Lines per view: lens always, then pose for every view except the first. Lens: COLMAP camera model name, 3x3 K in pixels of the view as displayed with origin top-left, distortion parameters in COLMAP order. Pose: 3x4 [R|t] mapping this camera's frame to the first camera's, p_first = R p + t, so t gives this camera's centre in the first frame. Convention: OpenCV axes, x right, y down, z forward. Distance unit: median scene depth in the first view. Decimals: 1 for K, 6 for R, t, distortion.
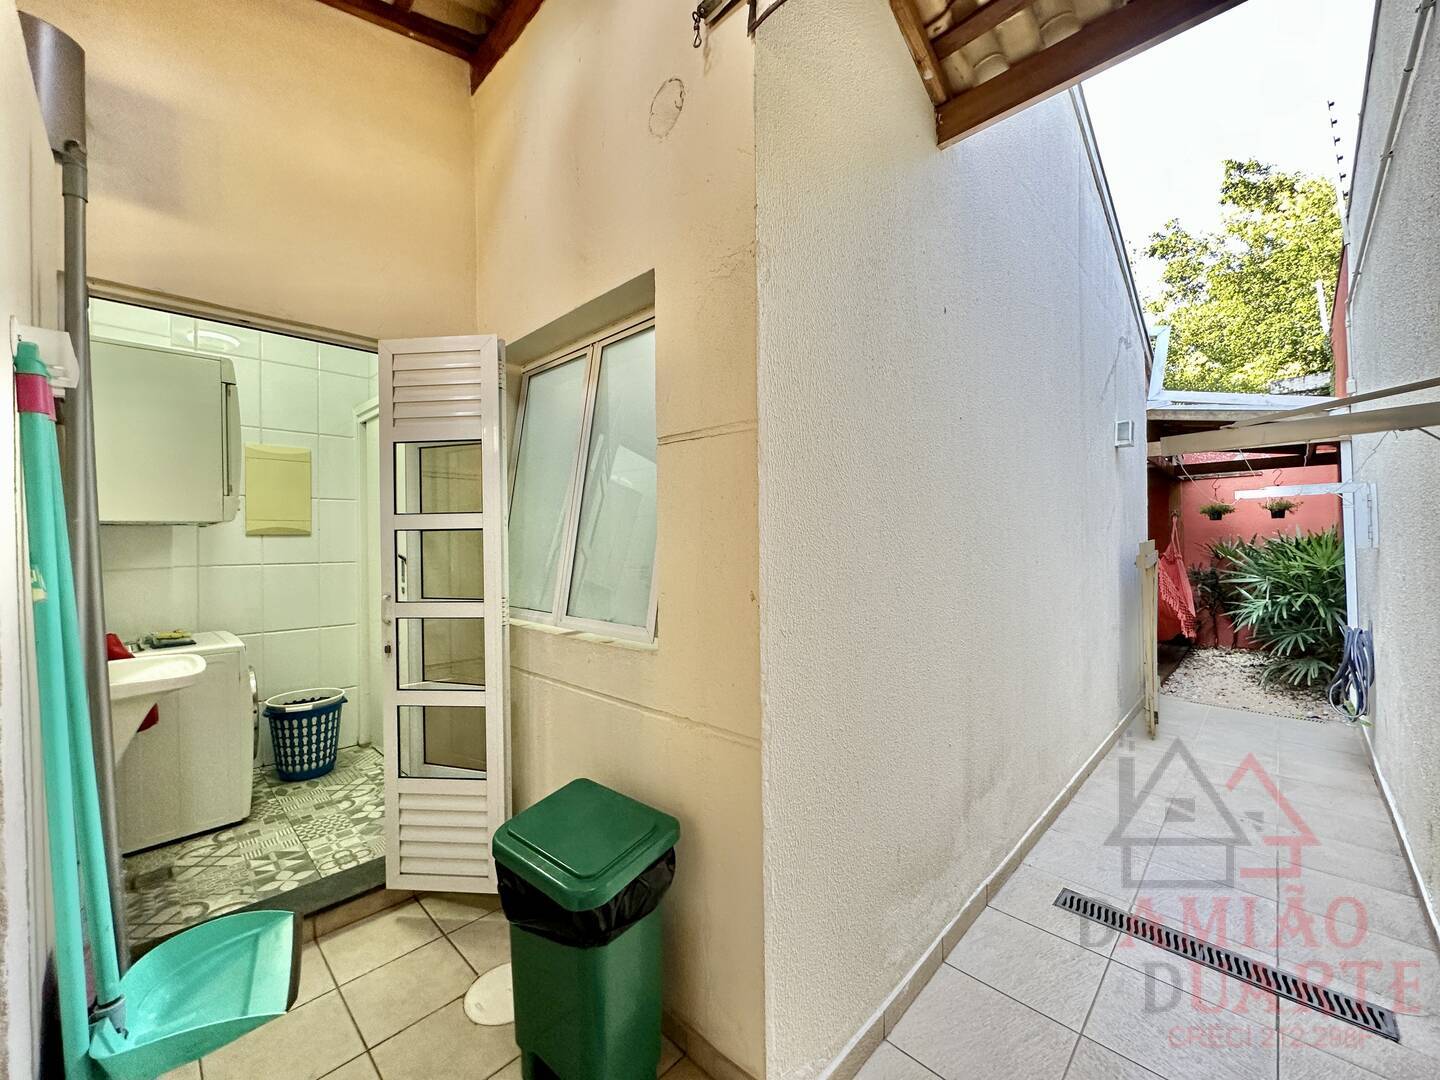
lens RADIAL K [[573.3, 0, 720.0], [0, 573.3, 540.0], [0, 0, 1]] dist [-0.004527, 0.000271]
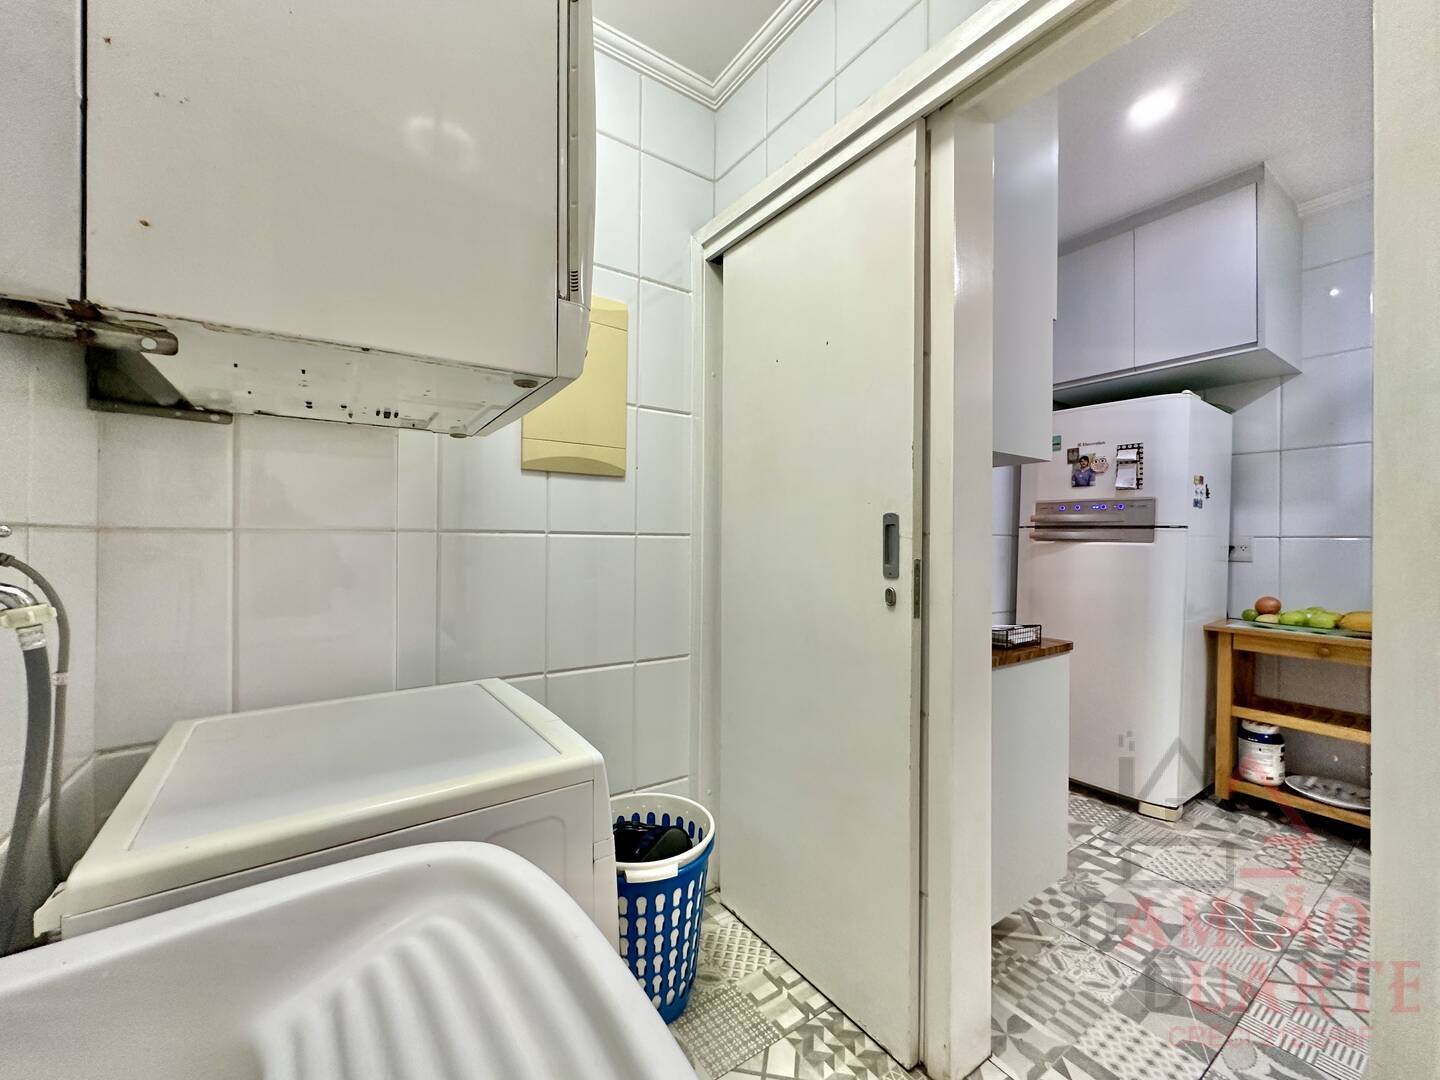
lens RADIAL K [[573.3, 0, 720.0], [0, 573.3, 540.0], [0, 0, 1]] dist [-0.004527, 0.000271]
pose [[0.981112, 0.018501, -0.192554, -0.603571], [-0.017635, 0.999825, 0.006211, 0.046728], [0.192636, -0.002698, 0.981267, 0.590539]]
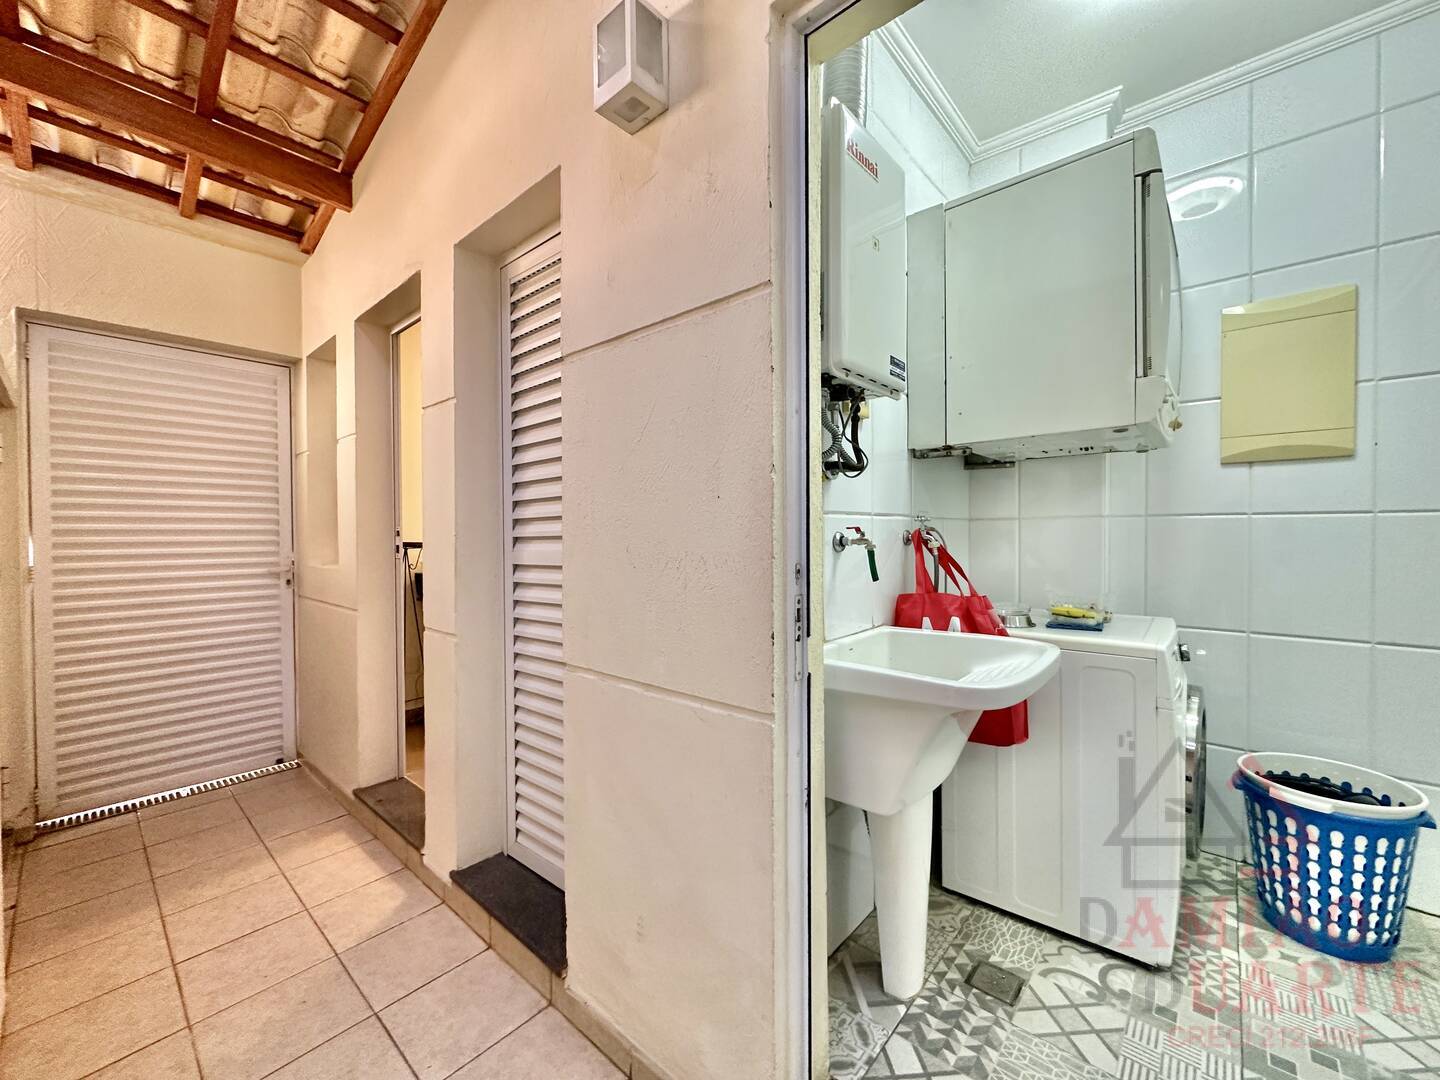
lens RADIAL K [[573.3, 0, 720.0], [0, 573.3, 540.0], [0, 0, 1]] dist [-0.004527, 0.000271]
pose [[0.044215, 0.023386, -0.998748, -0.270397], [0.006249, 0.999700, 0.023685, 0.055891], [0.999002, -0.007289, 0.044056, 0.475969]]
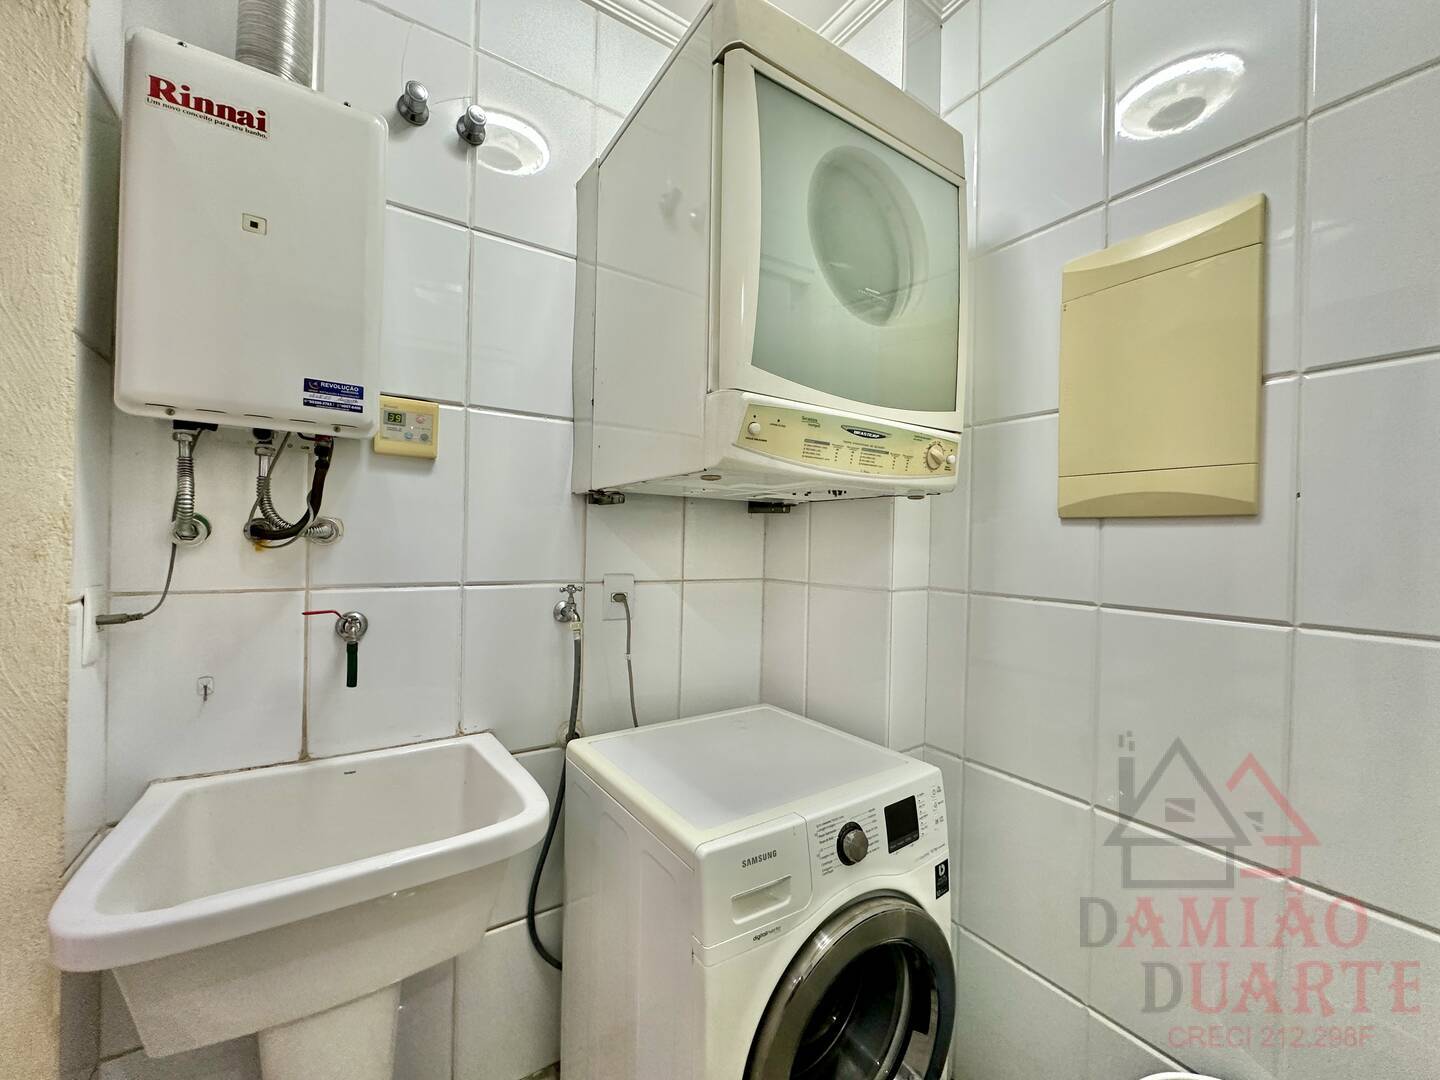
lens RADIAL K [[578.8, 0, 715.0], [0, 578.8, 543.9], [0, 0, 1]] dist [0.000821, 0.000347]
pose [[-0.221334, 0.011764, -0.975127, -0.446527], [-0.020746, 0.999644, 0.016768, 0.005830], [0.974977, 0.023942, -0.221012, 0.914977]]
